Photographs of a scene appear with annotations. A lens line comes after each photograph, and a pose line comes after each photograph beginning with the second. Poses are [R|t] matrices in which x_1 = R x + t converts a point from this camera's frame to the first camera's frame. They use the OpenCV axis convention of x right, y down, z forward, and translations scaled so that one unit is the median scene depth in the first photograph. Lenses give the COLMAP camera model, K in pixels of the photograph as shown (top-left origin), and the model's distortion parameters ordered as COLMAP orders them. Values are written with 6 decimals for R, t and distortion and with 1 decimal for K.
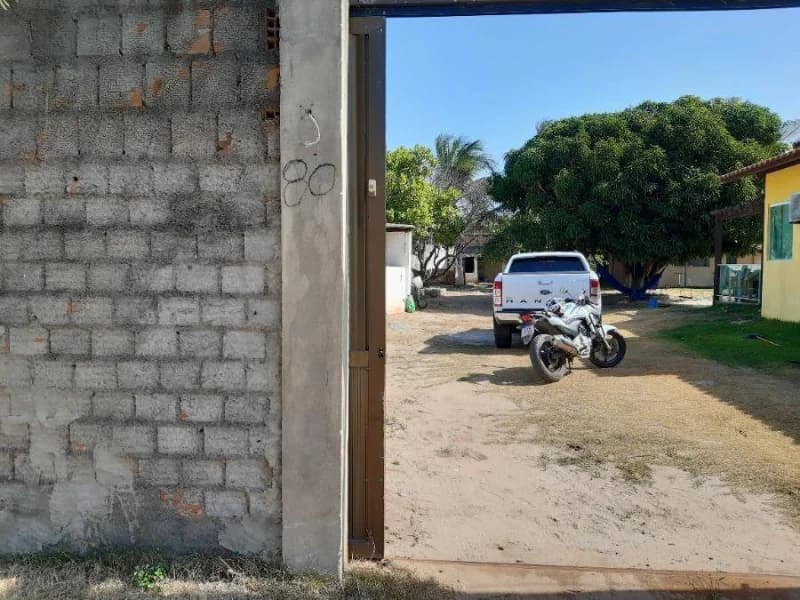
lens RADIAL K [[590.5, 0, 406.5], [0, 590.5, 294.8], [0, 0, 1]] dist [0.008445, -0.024351]
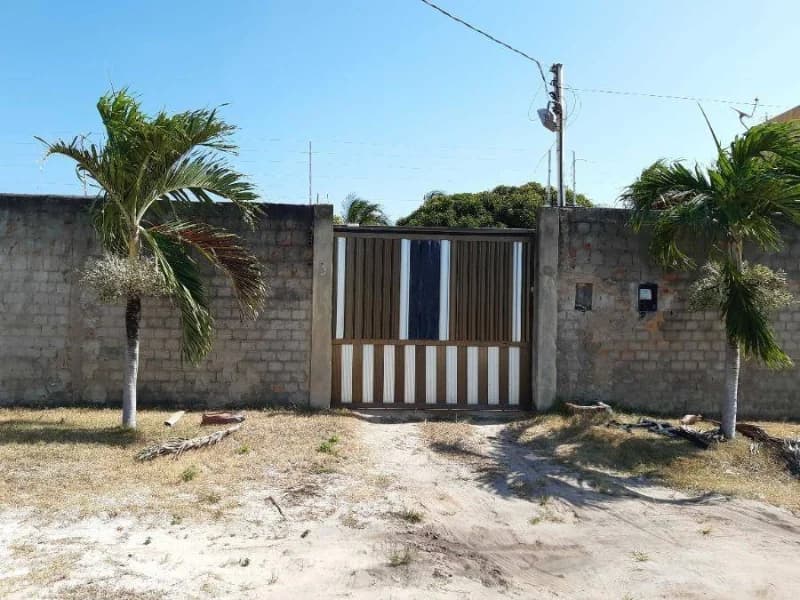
lens RADIAL K [[590.5, 0, 392.9], [0, 590.5, 297.7], [0, 0, 1]] dist [0.008445, -0.024351]
pose [[0.989274, 0.015225, 0.145278, -0.236518], [-0.007041, 0.998368, -0.056677, 0.057255], [-0.145904, 0.055046, 0.987766, -2.174039]]
